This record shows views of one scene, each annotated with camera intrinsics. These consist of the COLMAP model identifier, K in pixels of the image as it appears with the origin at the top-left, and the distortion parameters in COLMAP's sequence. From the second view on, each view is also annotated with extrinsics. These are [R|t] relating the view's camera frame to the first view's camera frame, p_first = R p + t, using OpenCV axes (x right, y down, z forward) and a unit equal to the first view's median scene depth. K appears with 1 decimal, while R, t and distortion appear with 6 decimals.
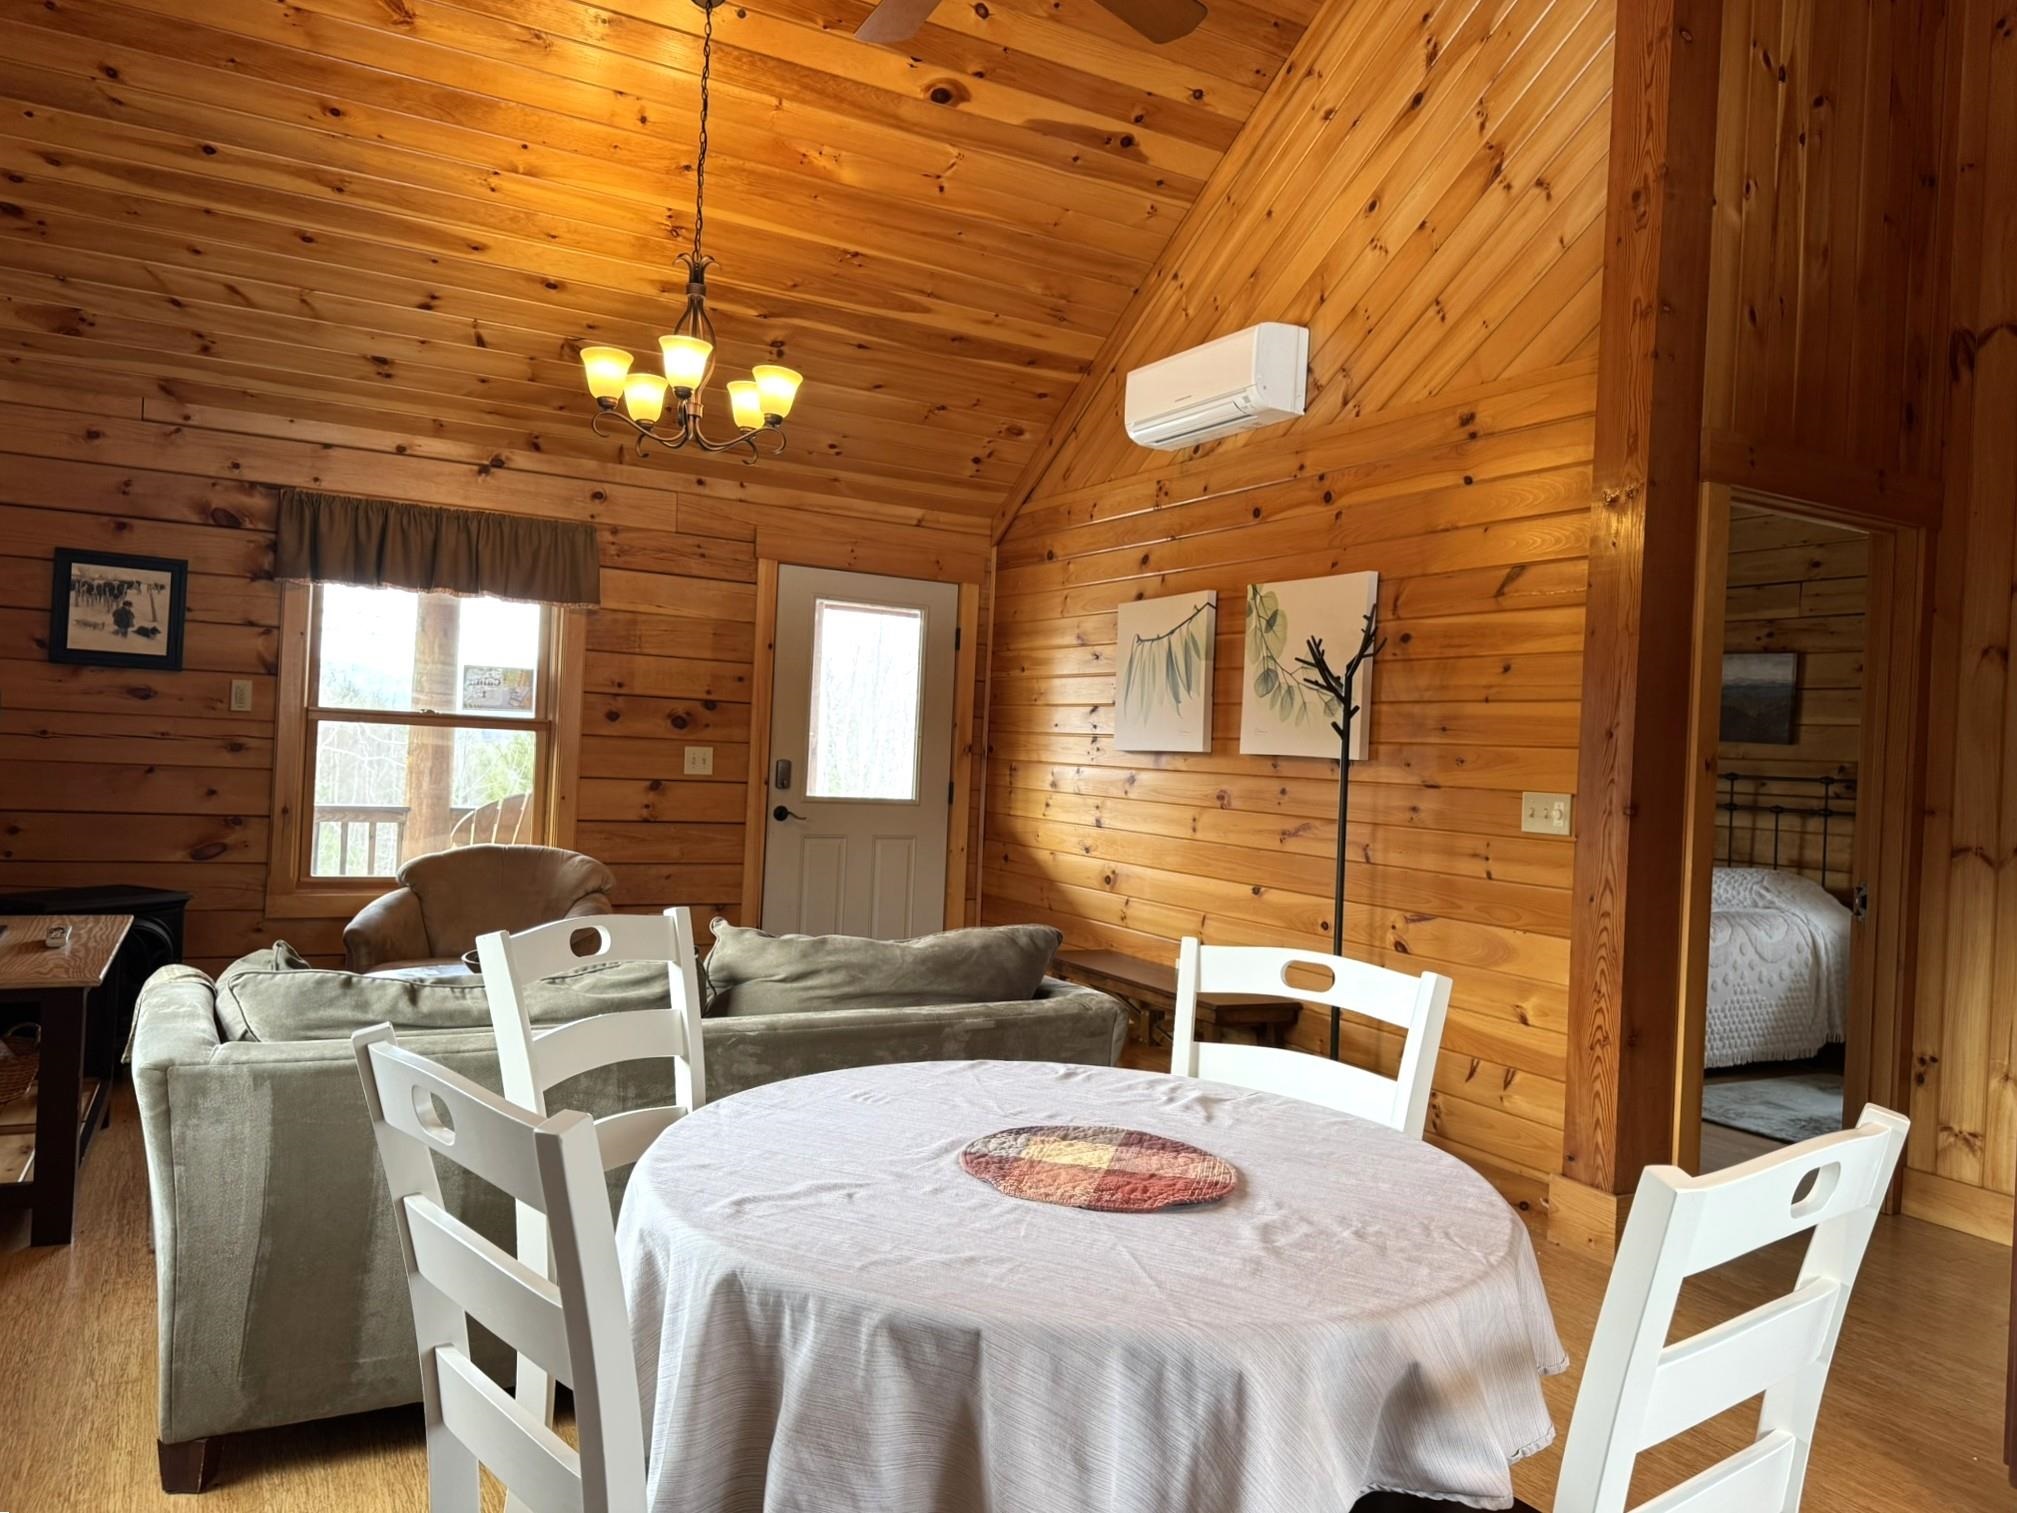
lens RADIAL K [[1420.8, 0, 1015.3], [0, 1420.8, 760.0], [0, 0, 1]] dist [0.167235, -0.266540]
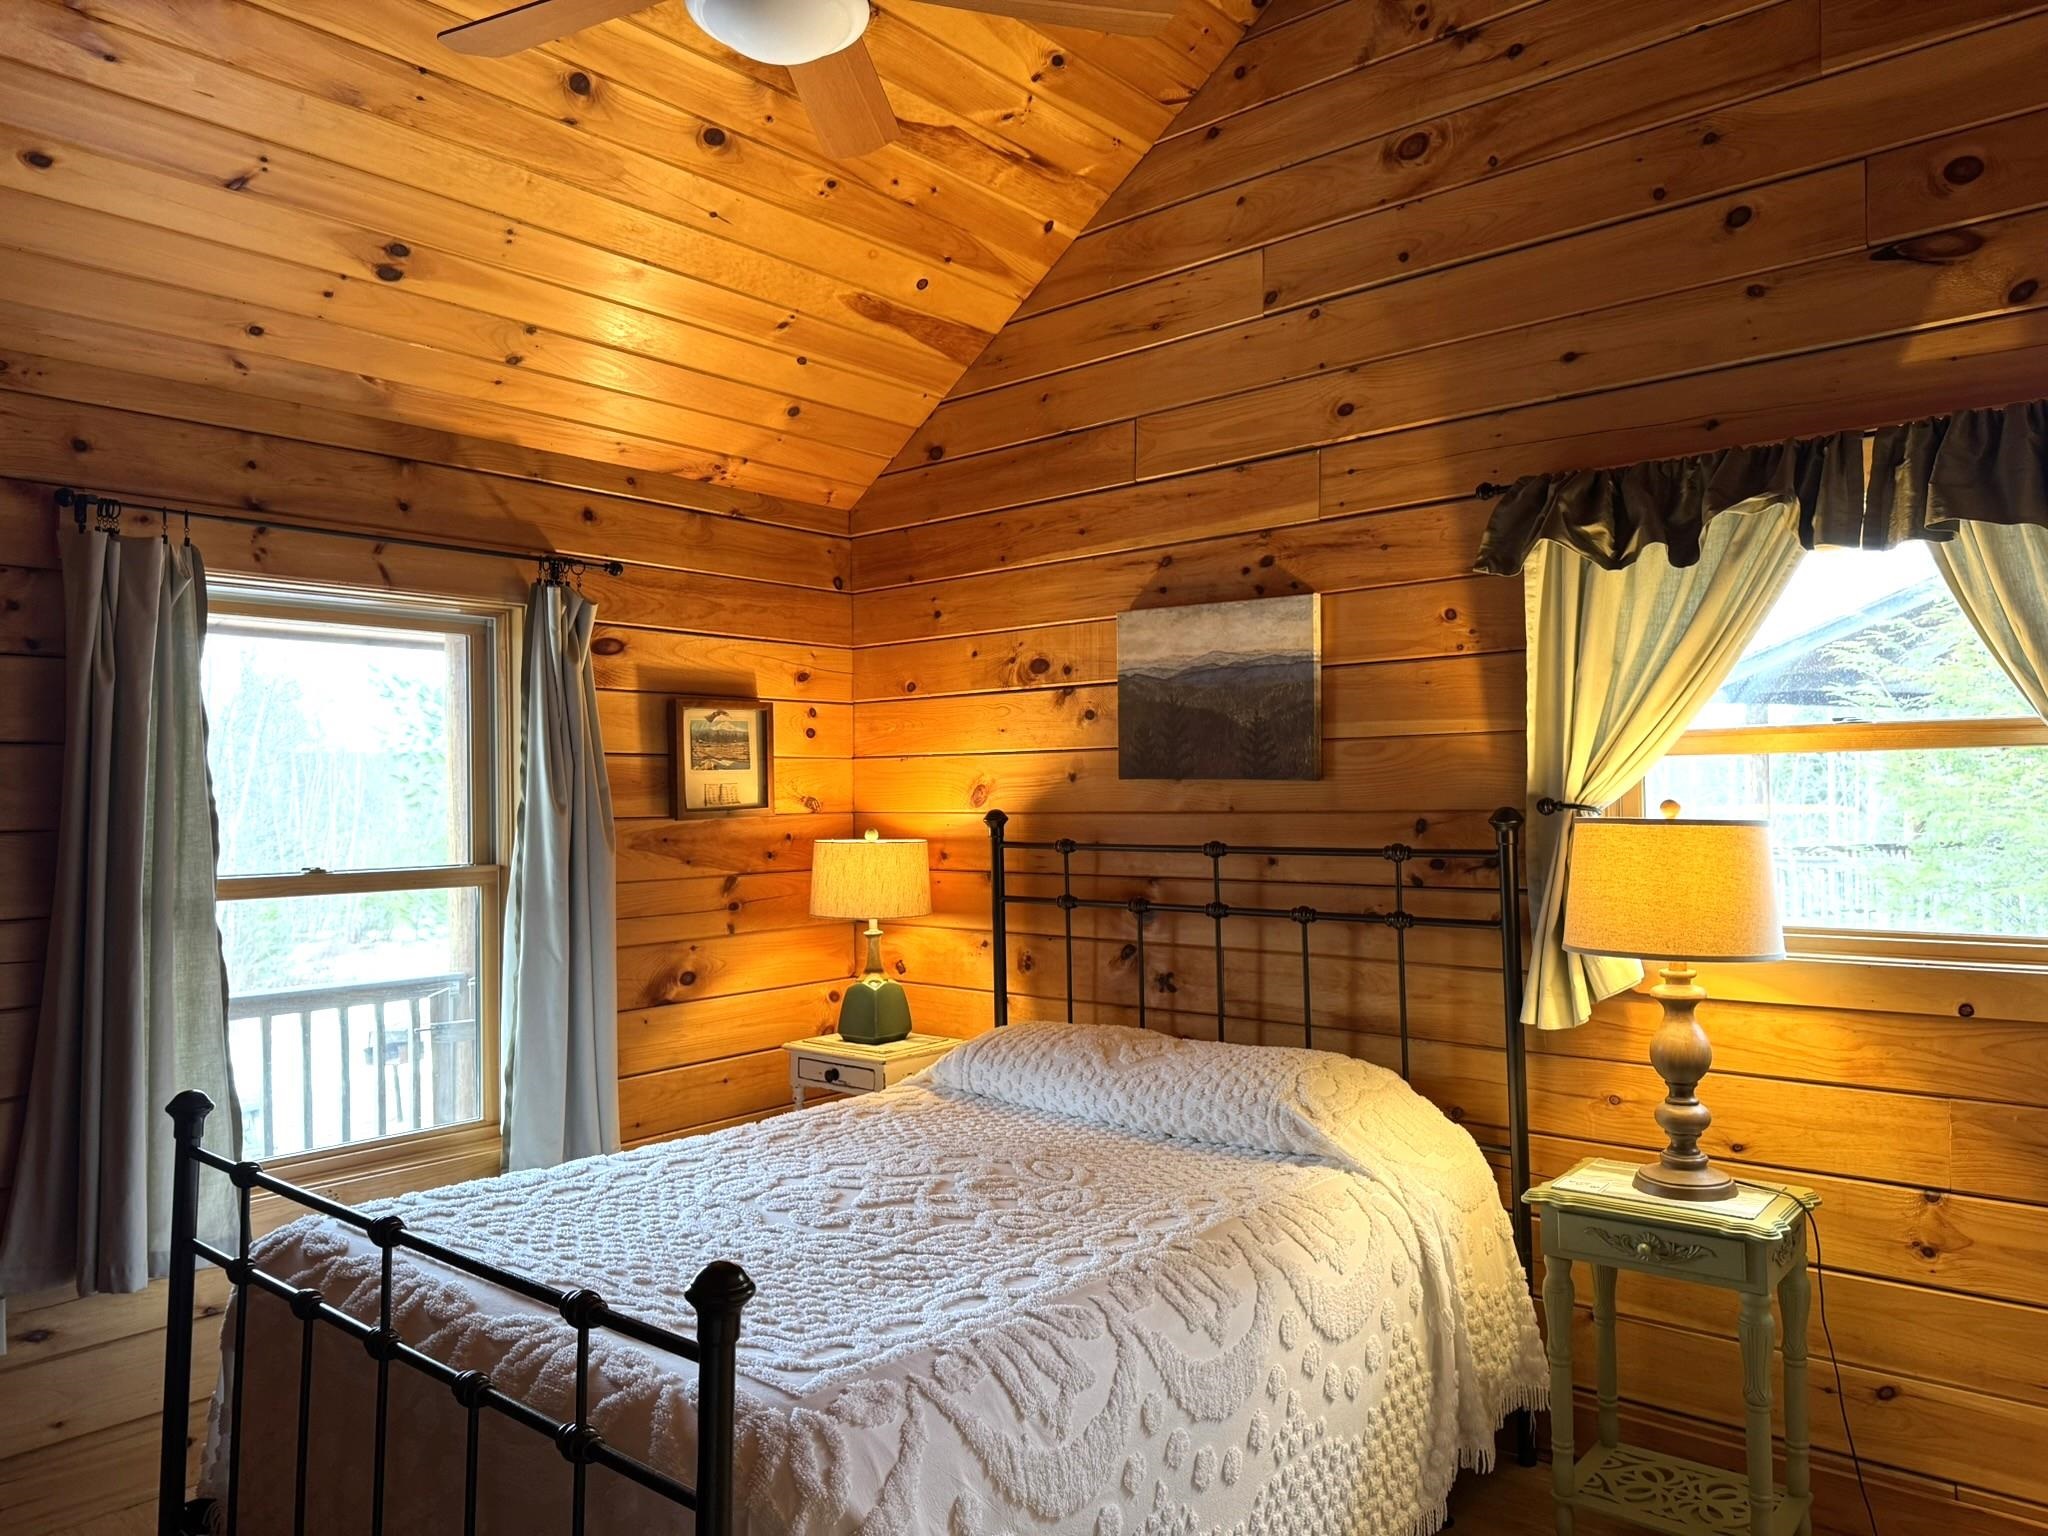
lens RADIAL K [[1426.8, 0, 1031.1], [0, 1426.8, 770.0], [0, 0, 1]] dist [0.081008, -0.107481]
pose [[0.936943, -0.052686, 0.345488, 0.275807], [0.058781, 0.998245, -0.007179, -0.016086], [-0.344504, 0.027034, 0.938396, 0.583487]]
